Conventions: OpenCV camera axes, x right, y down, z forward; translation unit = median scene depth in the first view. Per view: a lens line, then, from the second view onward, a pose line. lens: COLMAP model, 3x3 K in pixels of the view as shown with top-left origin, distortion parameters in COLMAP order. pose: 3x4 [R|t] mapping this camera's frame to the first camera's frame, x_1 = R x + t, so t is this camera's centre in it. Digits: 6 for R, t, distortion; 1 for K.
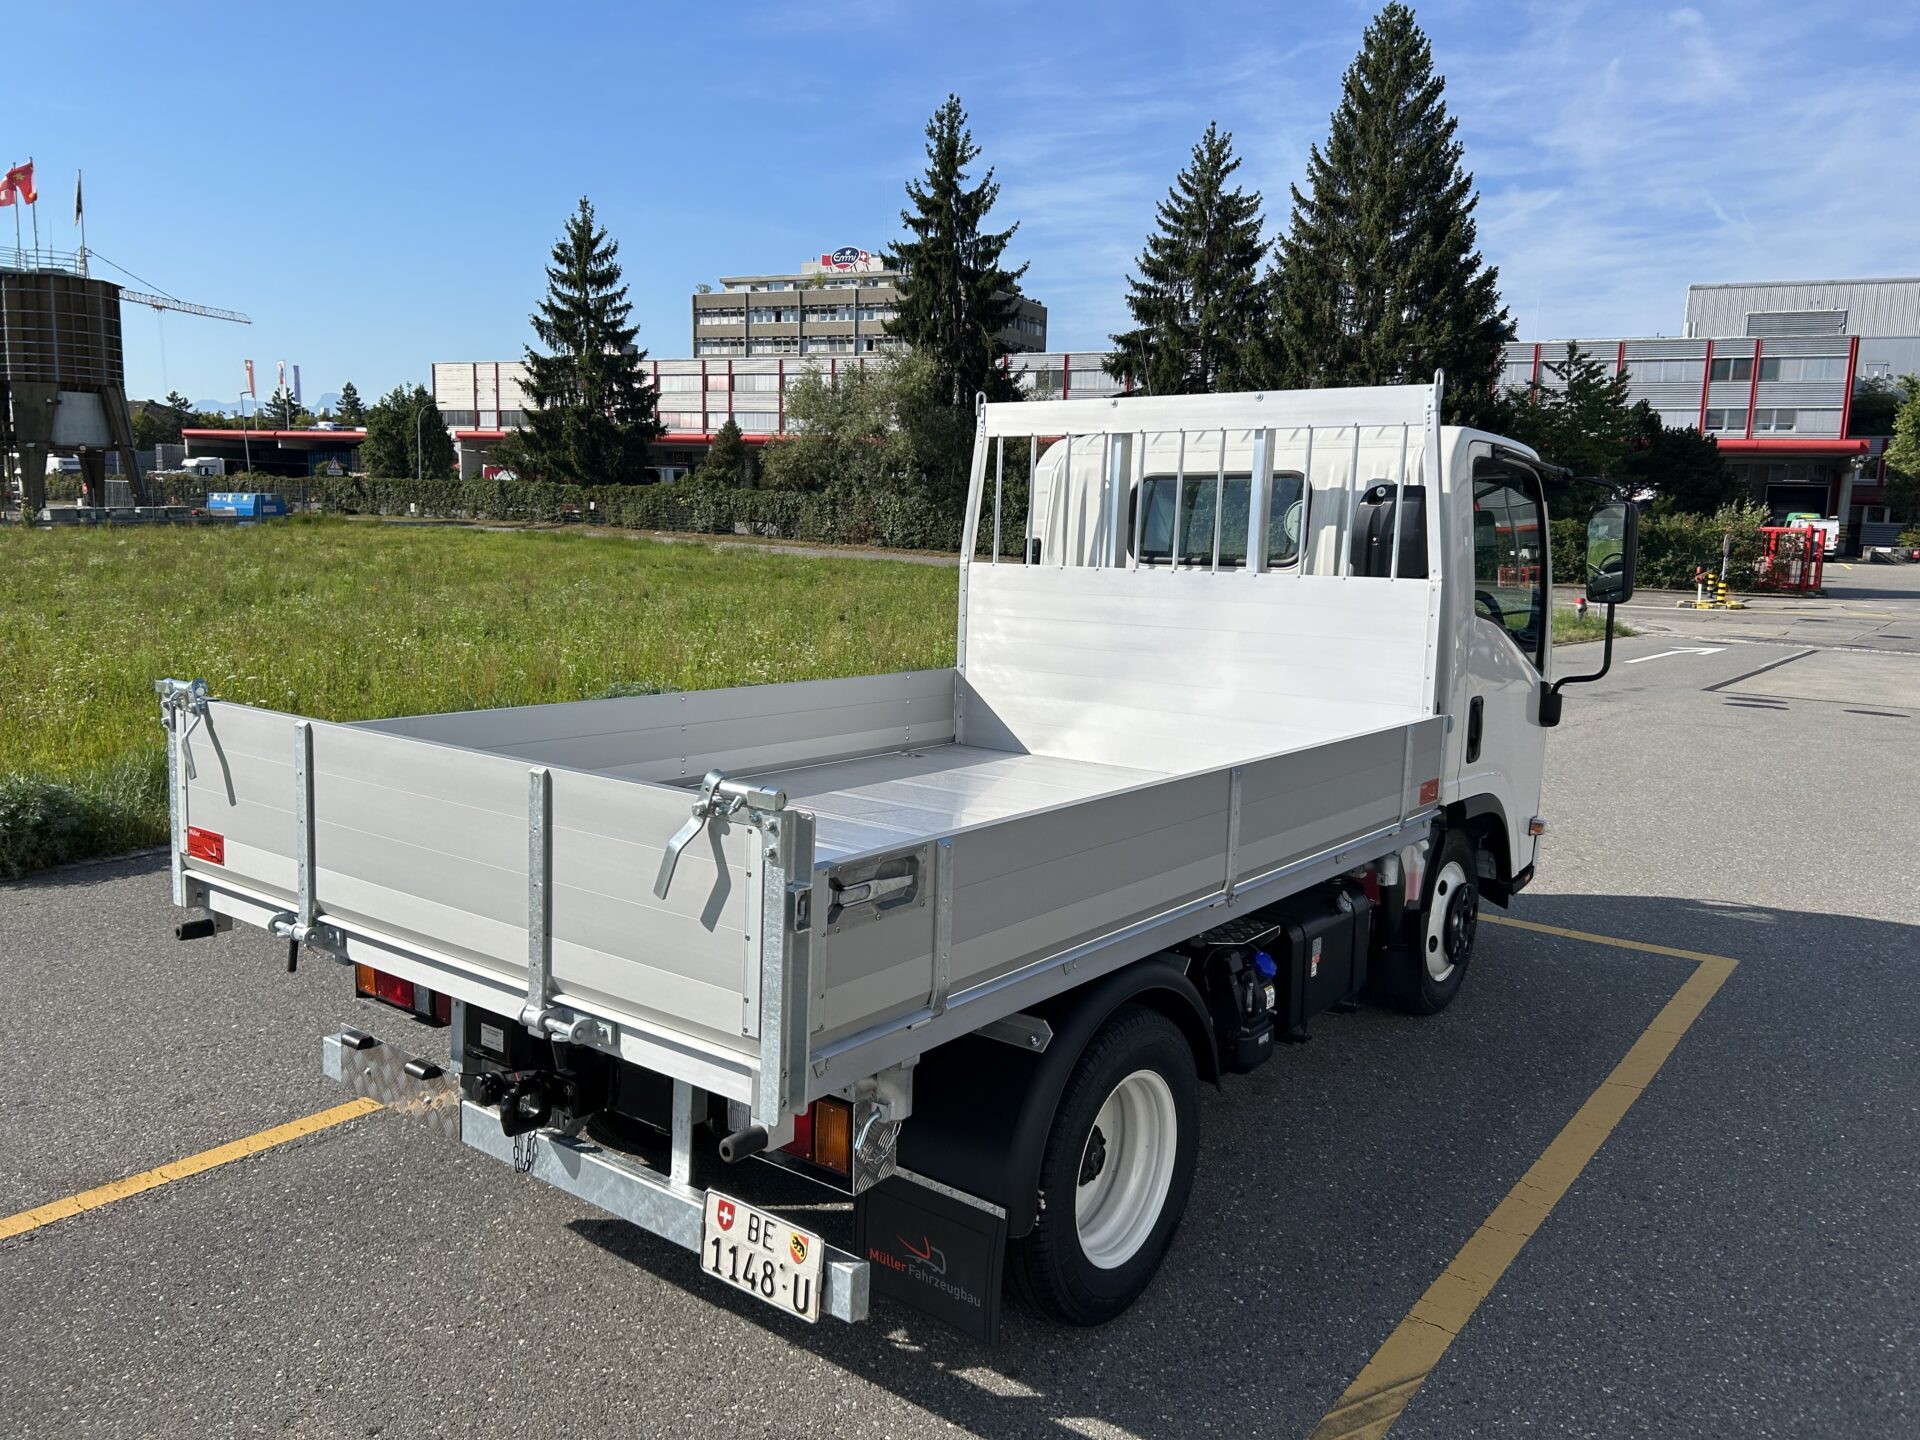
lens RADIAL K [[1455.1, 0, 962.2], [0, 1455.1, 761.7], [0, 0, 1]] dist [0.002821, 0.000147]
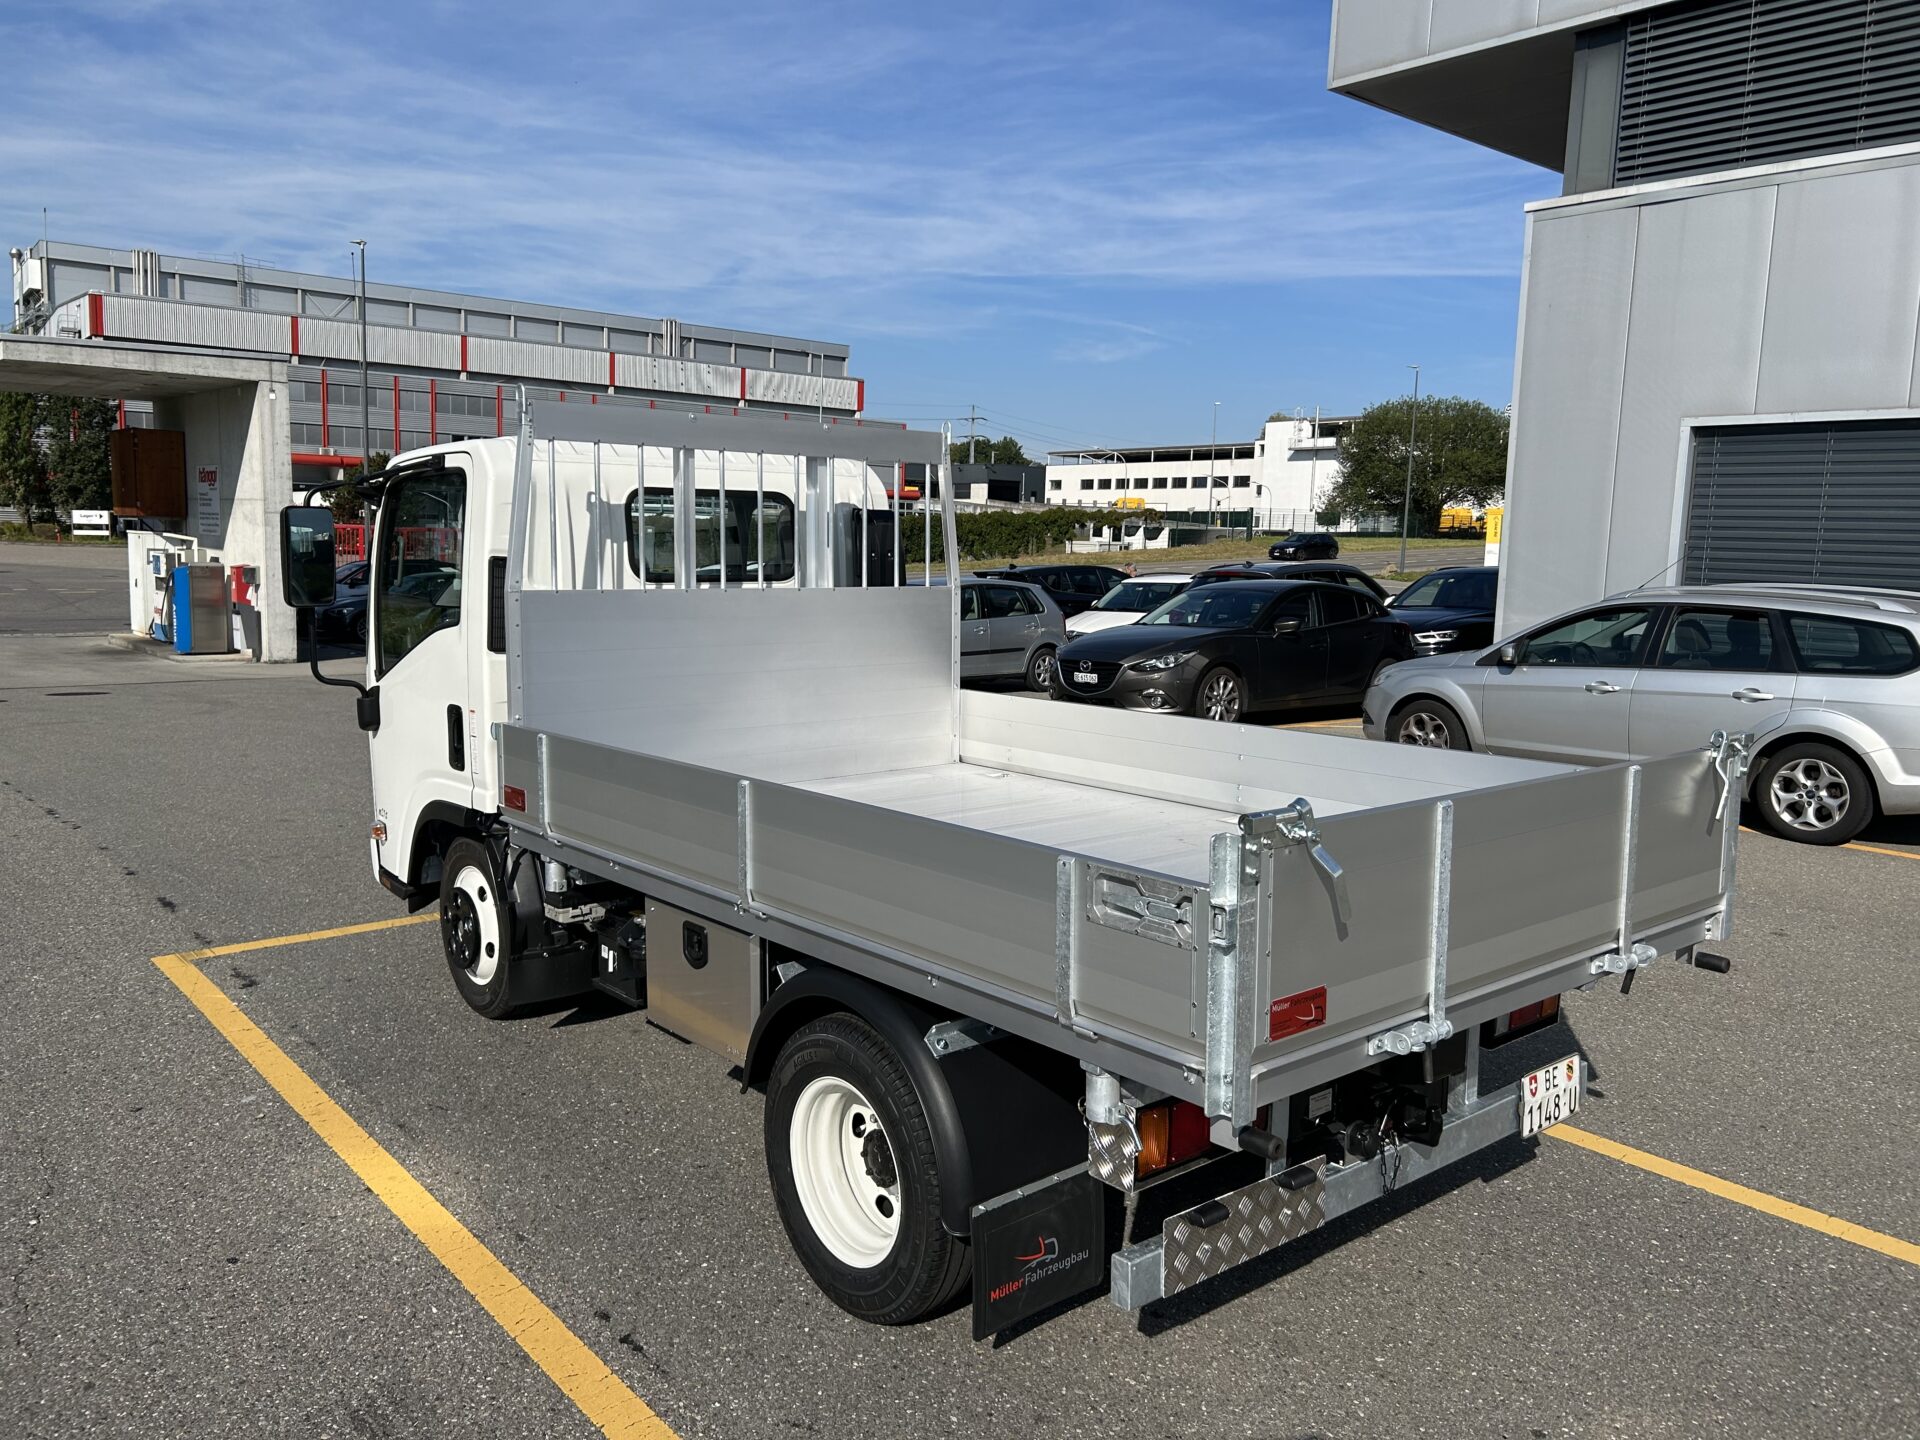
lens RADIAL K [[1469.3, 0, 960.0], [0, 1469.3, 720.0], [0, 0, 1]] dist [0.001370, 0.000500]
pose [[0.225760, -0.145542, 0.963250, -0.965208], [0.149621, 0.982226, 0.113341, -0.158053], [-0.962624, 0.118534, 0.243524, 0.715981]]
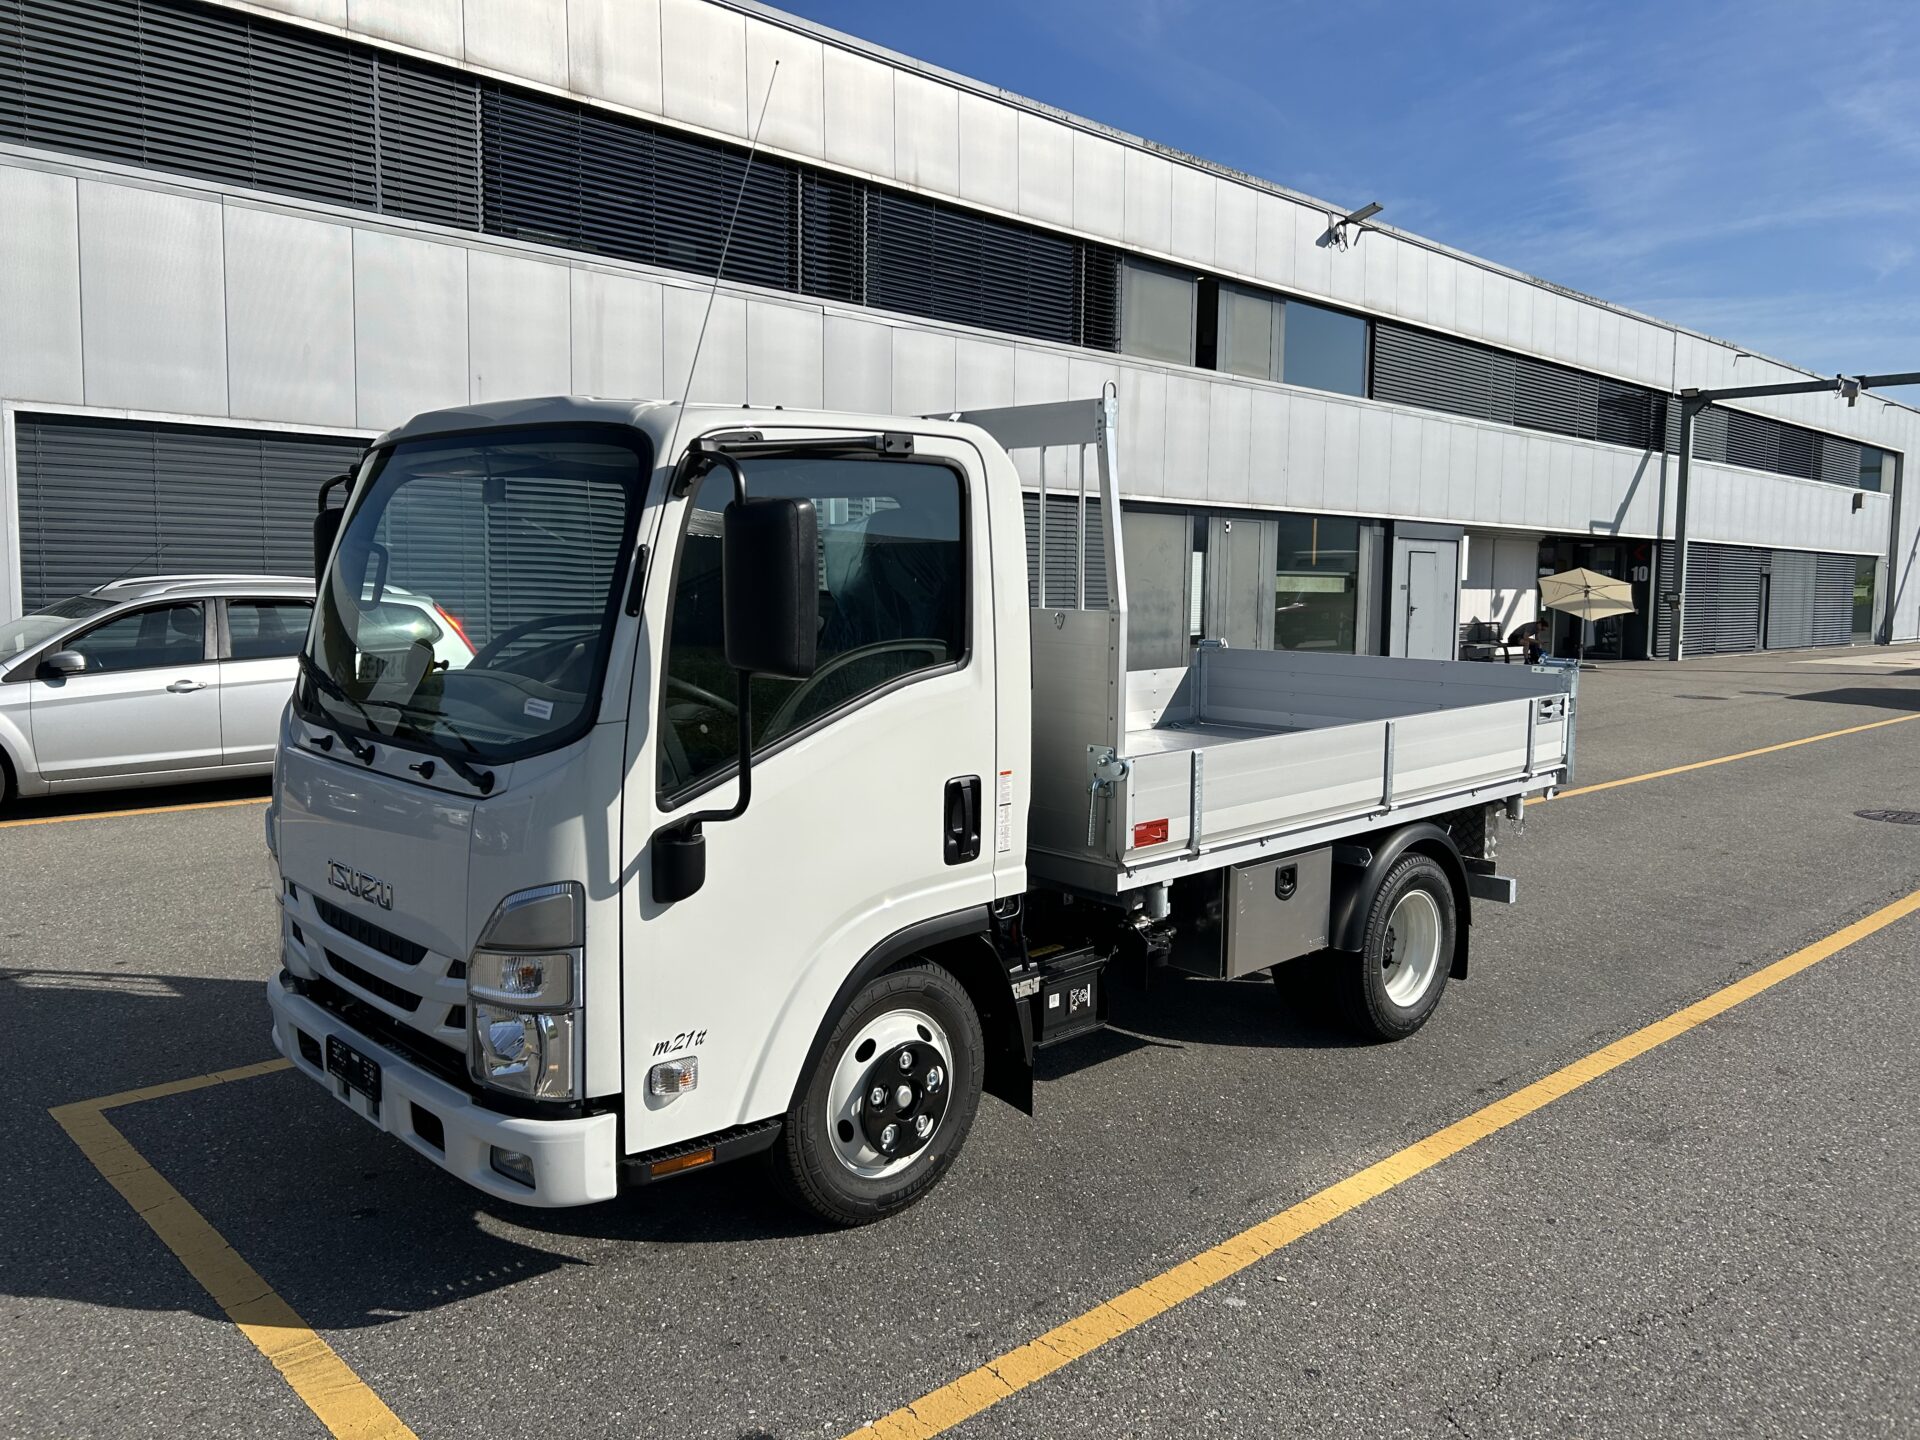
lens RADIAL K [[1469.3, 0, 960.0], [0, 1469.3, 720.0], [0, 0, 1]] dist [0.001370, 0.000500]
pose [[-0.987267, -0.055944, 0.148913, -0.035740], [-0.013337, 0.961933, 0.272959, -0.370905], [-0.158515, 0.267497, -0.950431, 2.226607]]
